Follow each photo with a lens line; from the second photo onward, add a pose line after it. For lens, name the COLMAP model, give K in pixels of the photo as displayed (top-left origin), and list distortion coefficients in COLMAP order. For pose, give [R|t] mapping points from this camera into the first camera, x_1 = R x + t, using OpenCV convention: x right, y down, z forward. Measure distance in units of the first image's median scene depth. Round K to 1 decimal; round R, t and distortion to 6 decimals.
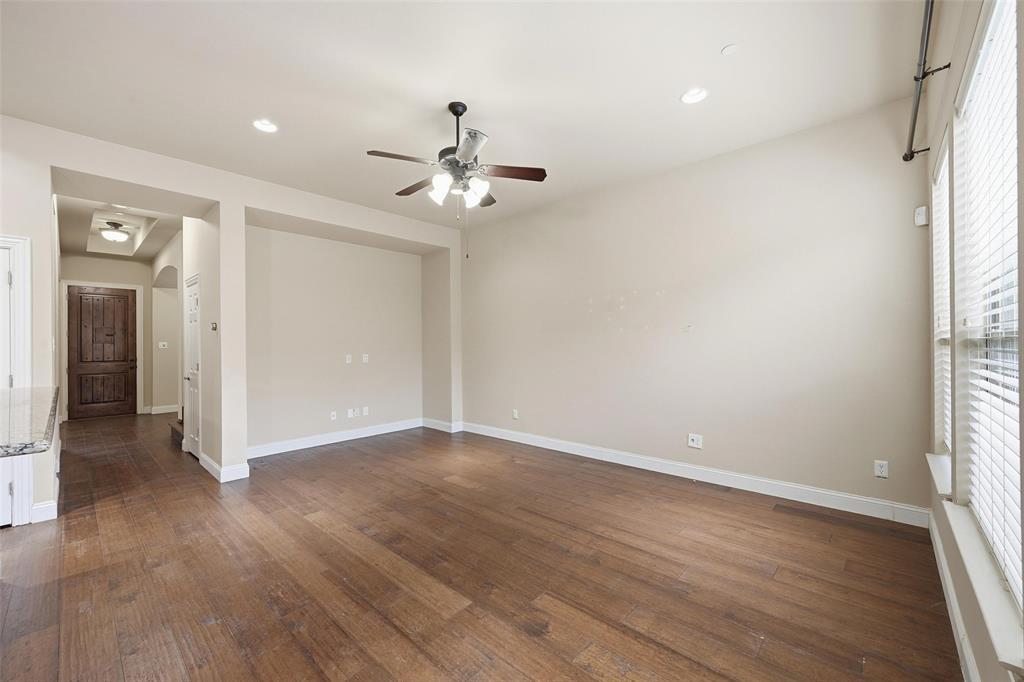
lens RADIAL K [[408.6, 0, 513.7], [0, 408.6, 342.0], [0, 0, 1]] dist [0.002345, 0.000401]
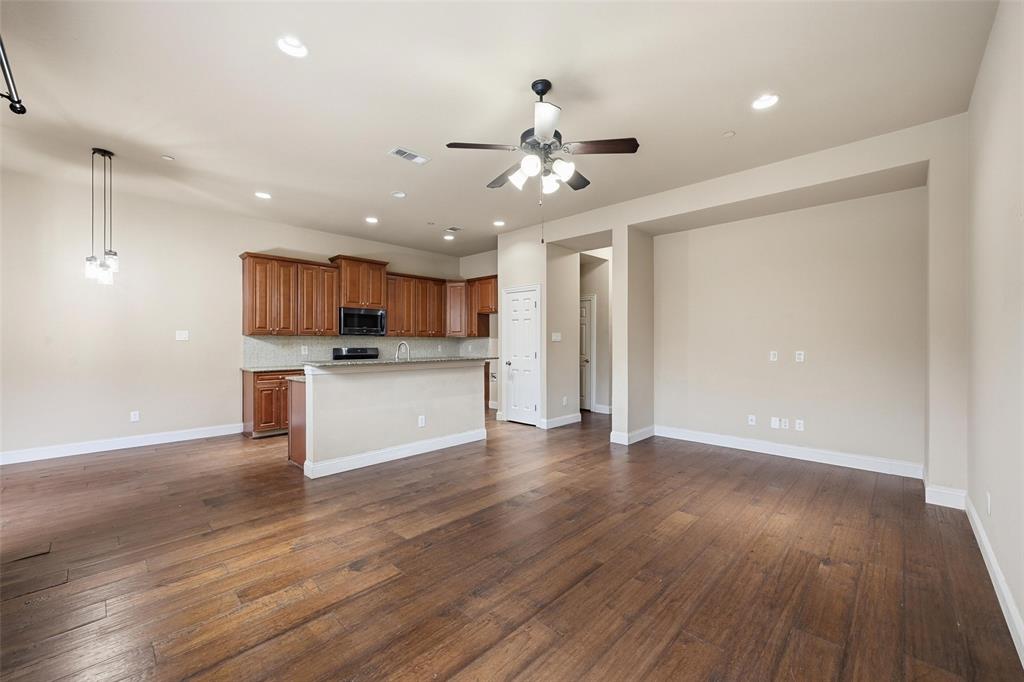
lens RADIAL K [[408.6, 0, 516.3], [0, 408.6, 341.2], [0, 0, 1]] dist [0.002345, 0.000401]
pose [[-0.024663, 0.008897, -0.999656, 0.722038], [0.003008, 0.999957, 0.008826, 0.006635], [0.999691, -0.002789, -0.024689, 0.855957]]
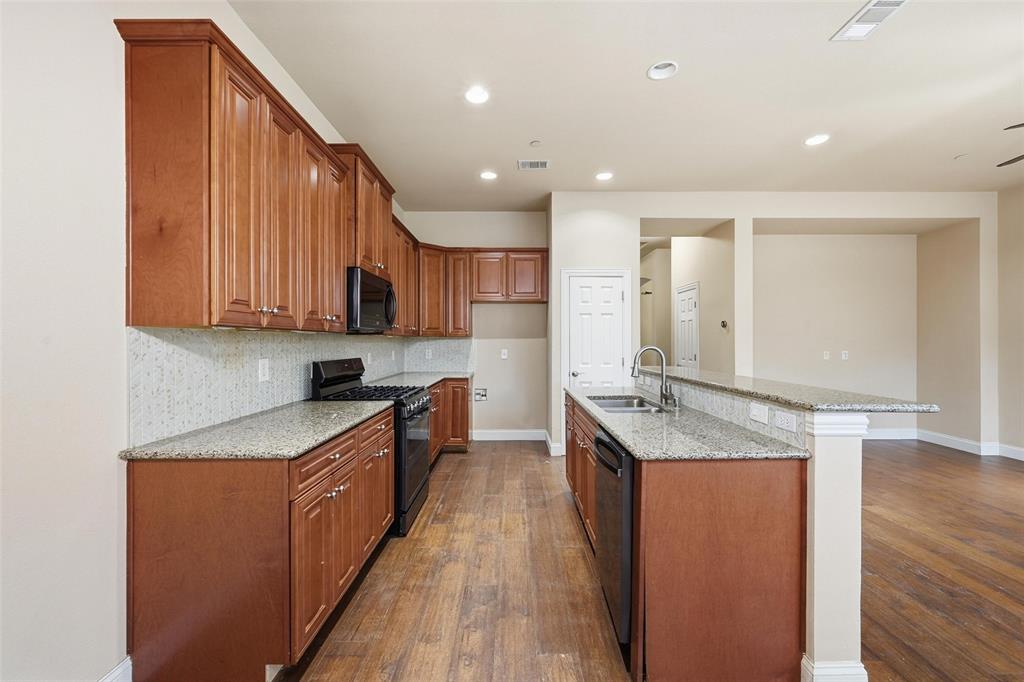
lens RADIAL K [[408.6, 0, 526.6], [0, 408.6, 341.3], [0, 0, 1]] dist [0.002345, 0.000401]
pose [[0.679836, 0.010724, -0.733286, -0.314635], [-0.004223, 0.999934, 0.010709, 0.002150], [0.733352, -0.004184, 0.679837, -0.304325]]
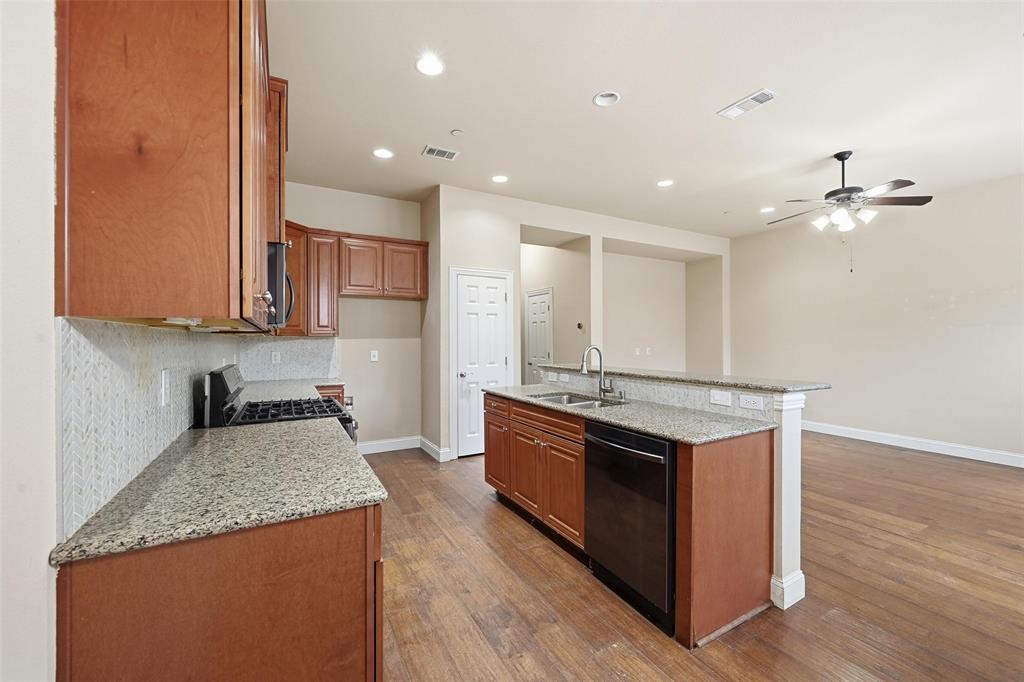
lens RADIAL K [[408.6, 0, 521.9], [0, 408.6, 339.2], [0, 0, 1]] dist [0.002345, 0.000401]
pose [[0.950068, 0.007393, -0.311955, -0.614198], [-0.006579, 0.999972, 0.003662, 0.003304], [0.311973, -0.001426, 0.950090, -0.468904]]
